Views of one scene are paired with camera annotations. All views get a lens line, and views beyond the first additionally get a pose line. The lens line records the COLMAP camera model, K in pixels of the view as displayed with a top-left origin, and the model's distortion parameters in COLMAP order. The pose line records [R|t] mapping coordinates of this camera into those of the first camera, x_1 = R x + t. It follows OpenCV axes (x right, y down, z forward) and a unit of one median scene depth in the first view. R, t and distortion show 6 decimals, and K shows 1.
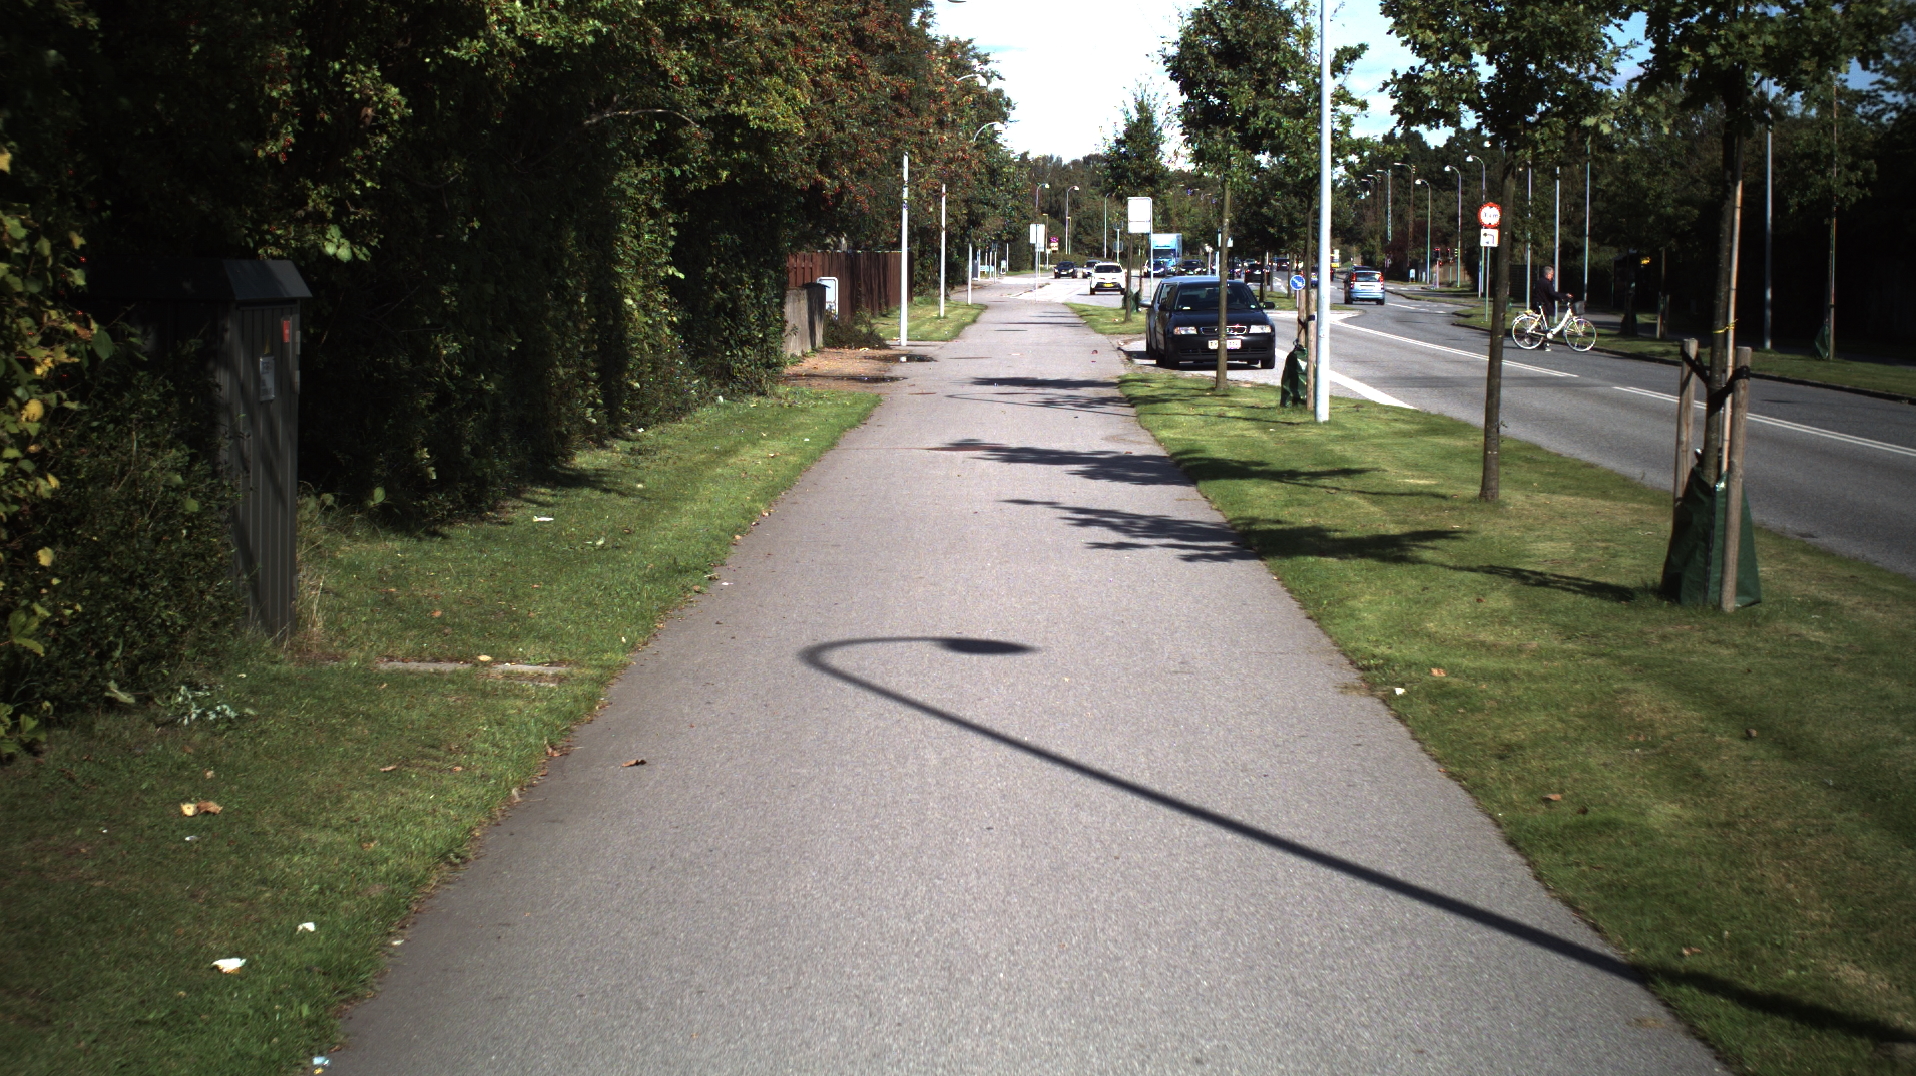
lens RADIAL K [[3323.8, 0, 958.0], [0, 3323.8, 538.0], [0, 0, 1]] dist [-0.372200, 0.726763]
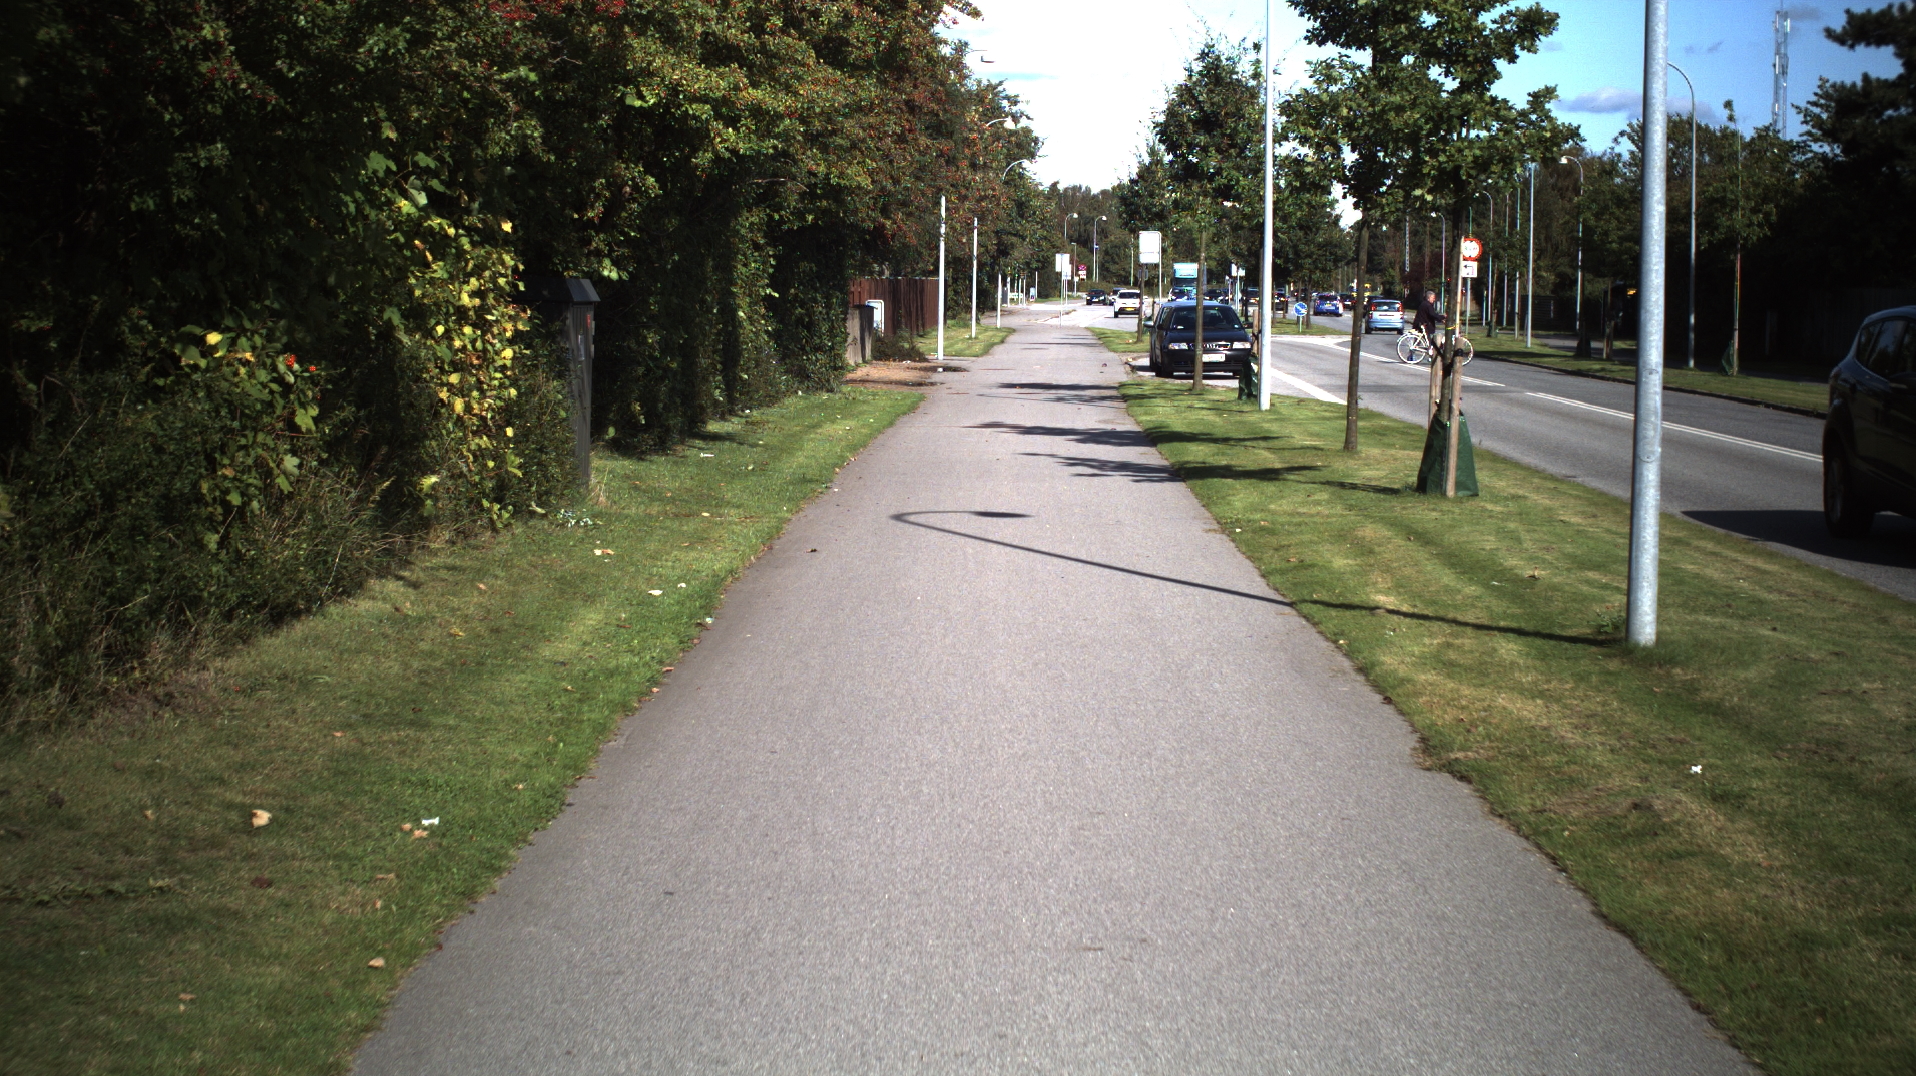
lens RADIAL K [[3323.8, 0, 958.0], [0, 3323.8, 538.0], [0, 0, 1]] dist [-0.372200, 0.726763]
pose [[0.999935, 0.007356, -0.008671, 0.000345], [-0.007427, 0.999939, -0.008189, 0.019534], [0.008610, 0.008253, 0.999929, -0.223730]]
